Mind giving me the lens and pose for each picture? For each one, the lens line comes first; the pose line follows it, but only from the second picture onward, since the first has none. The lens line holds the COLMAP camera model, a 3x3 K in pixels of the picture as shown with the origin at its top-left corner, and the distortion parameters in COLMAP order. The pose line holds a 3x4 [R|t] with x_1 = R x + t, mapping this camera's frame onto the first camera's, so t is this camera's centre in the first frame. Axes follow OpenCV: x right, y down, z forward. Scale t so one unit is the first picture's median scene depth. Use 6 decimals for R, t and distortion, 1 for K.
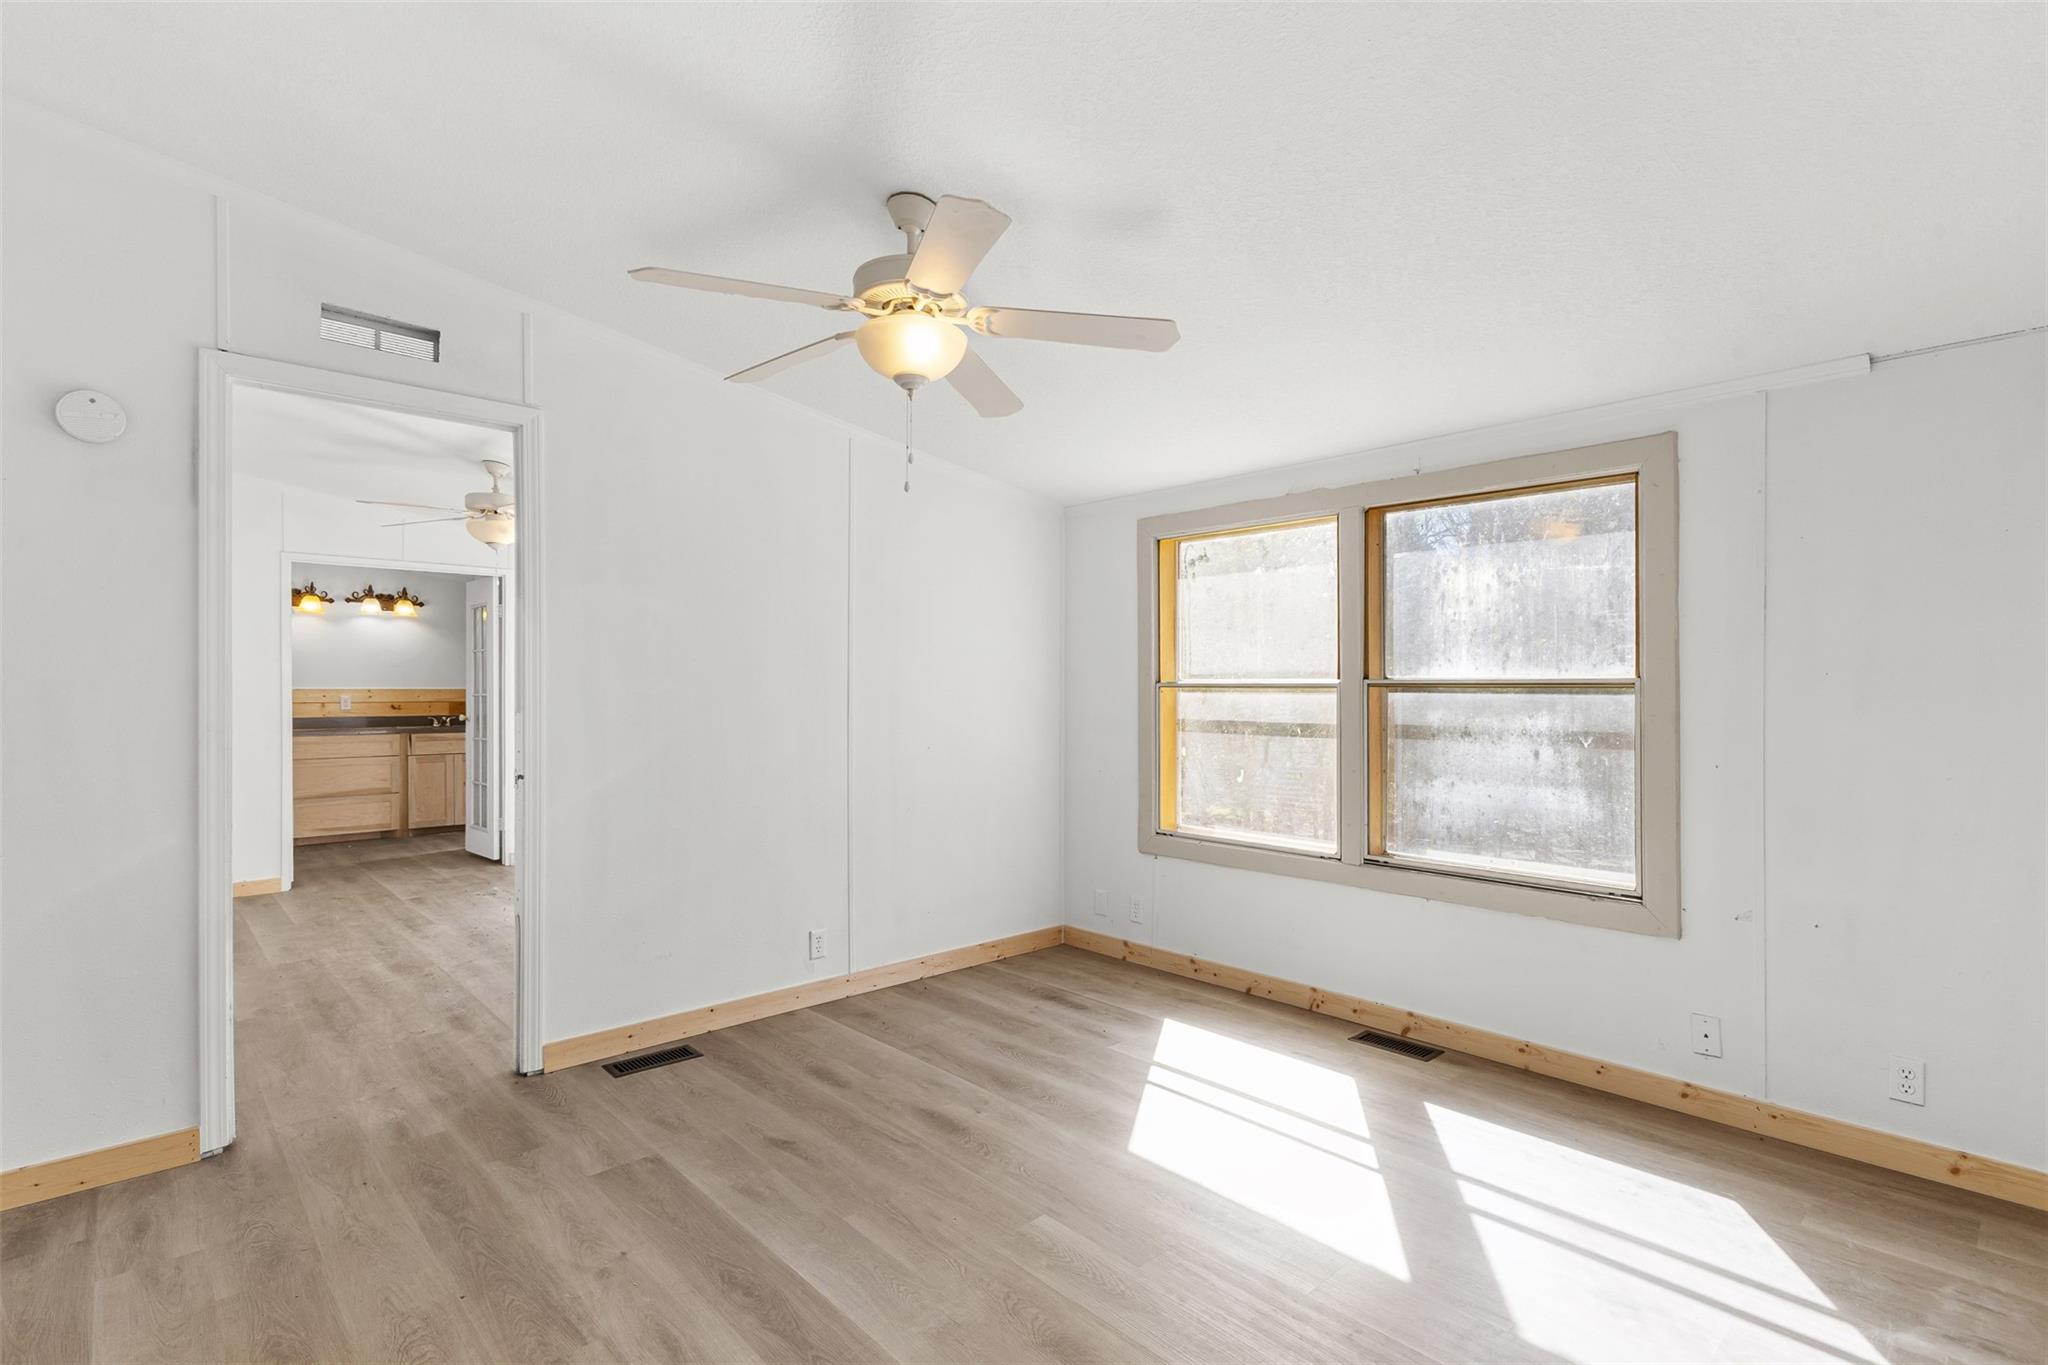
lens RADIAL K [[954.9, 0, 1012.8], [0, 954.9, 690.8], [0, 0, 1]] dist [-0.001820, -0.000227]
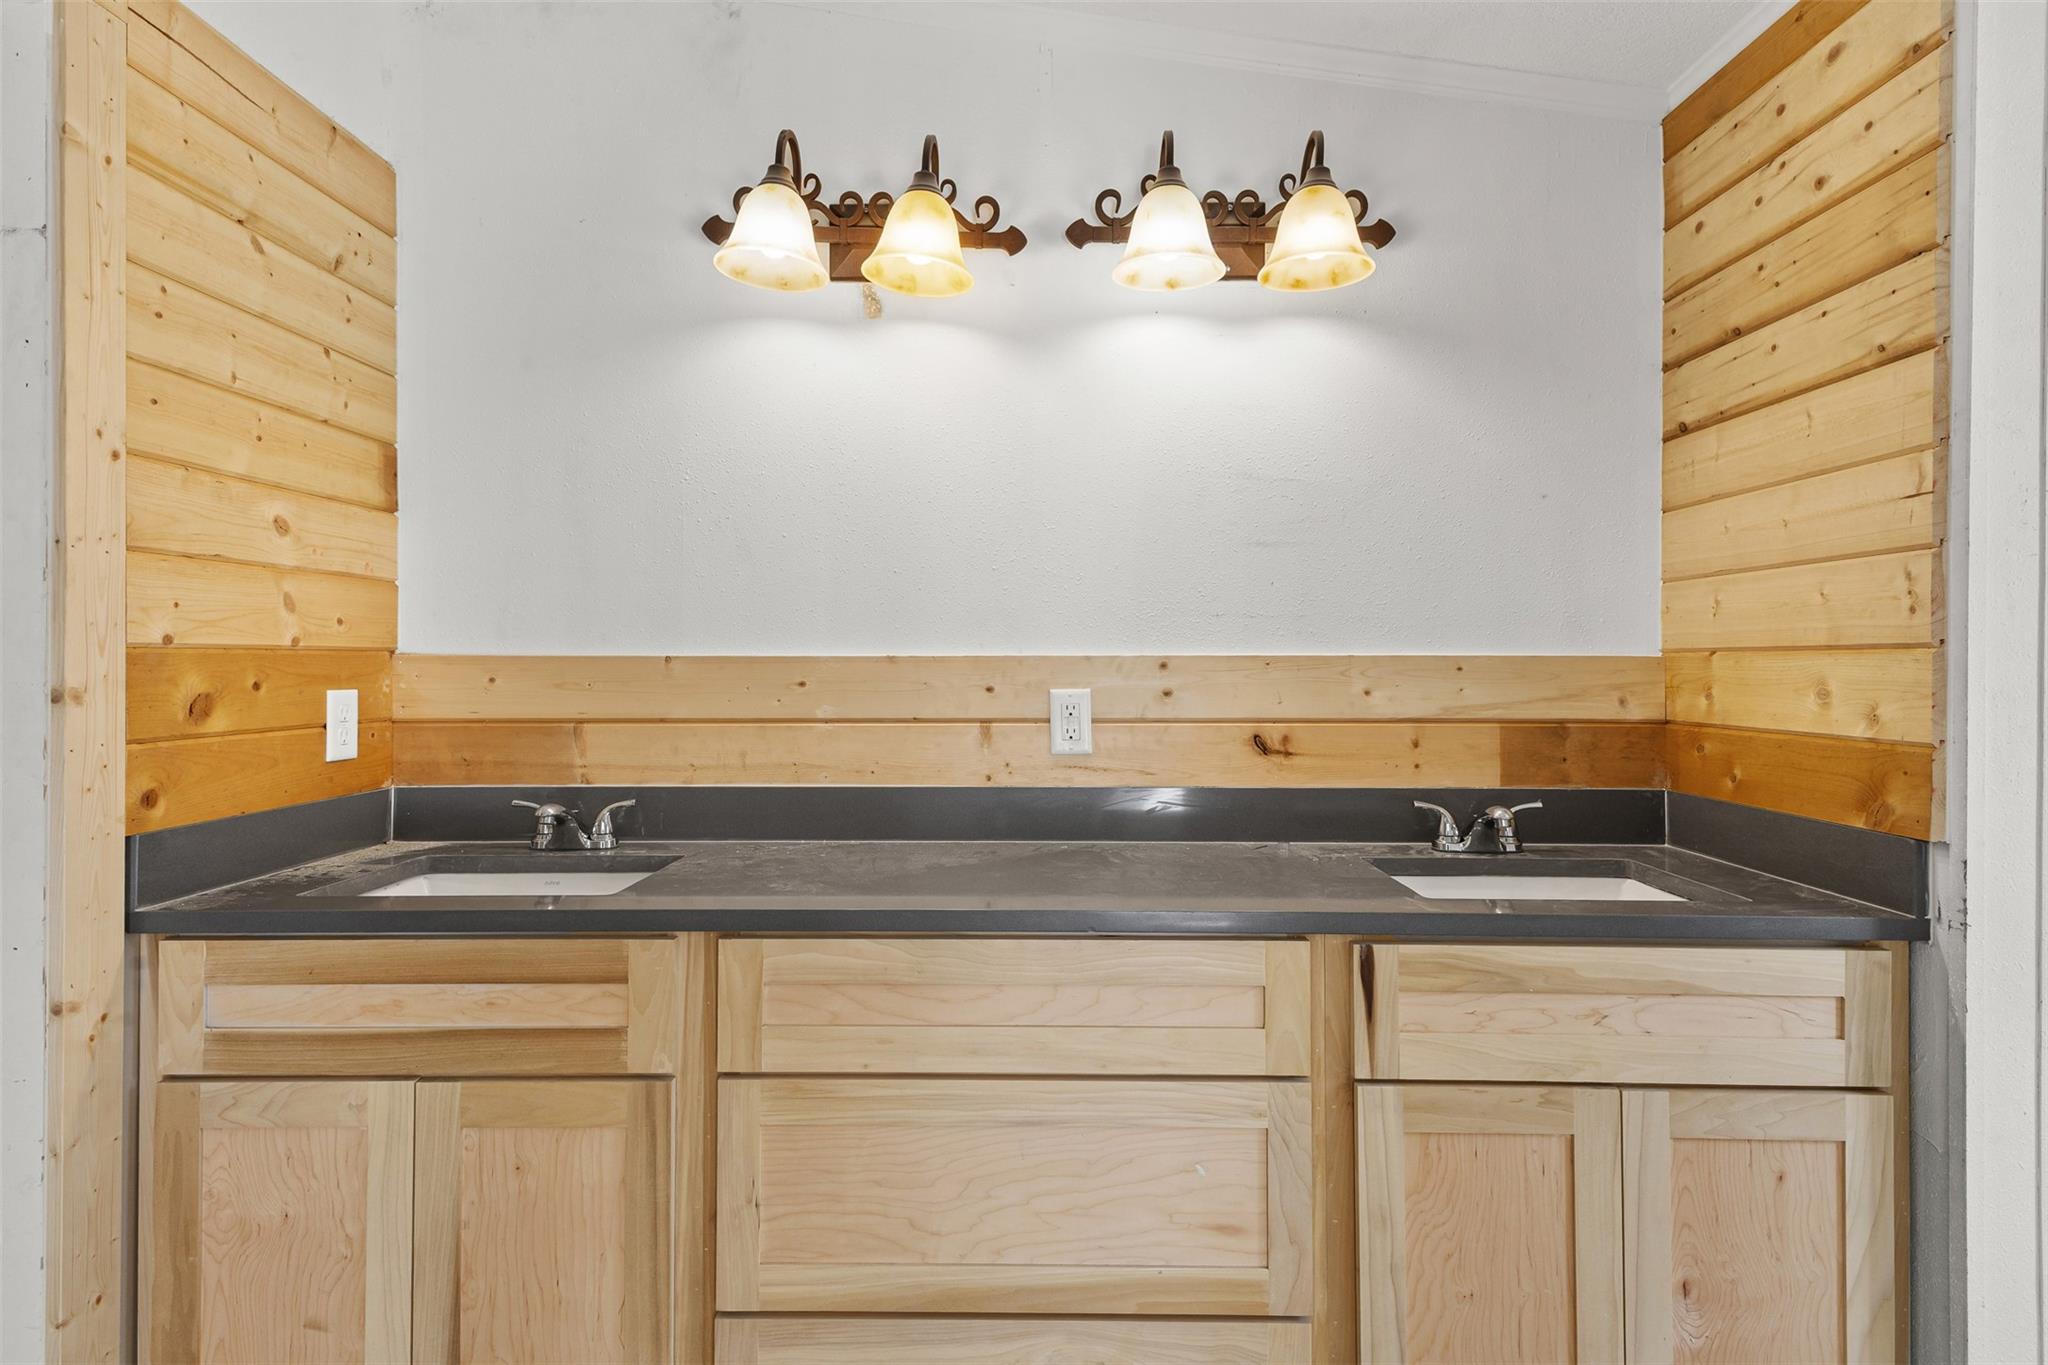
lens RADIAL K [[1061.2, 0, 1024.0], [0, 1061.2, 682.5], [0, 0, 1]] dist [0.000753, 0.000037]
pose [[0.721640, 0.000231, -0.692269, -0.543555], [-0.002175, 0.999996, -0.001934, 0.004297], [0.692265, 0.002901, 0.721637, 0.822978]]
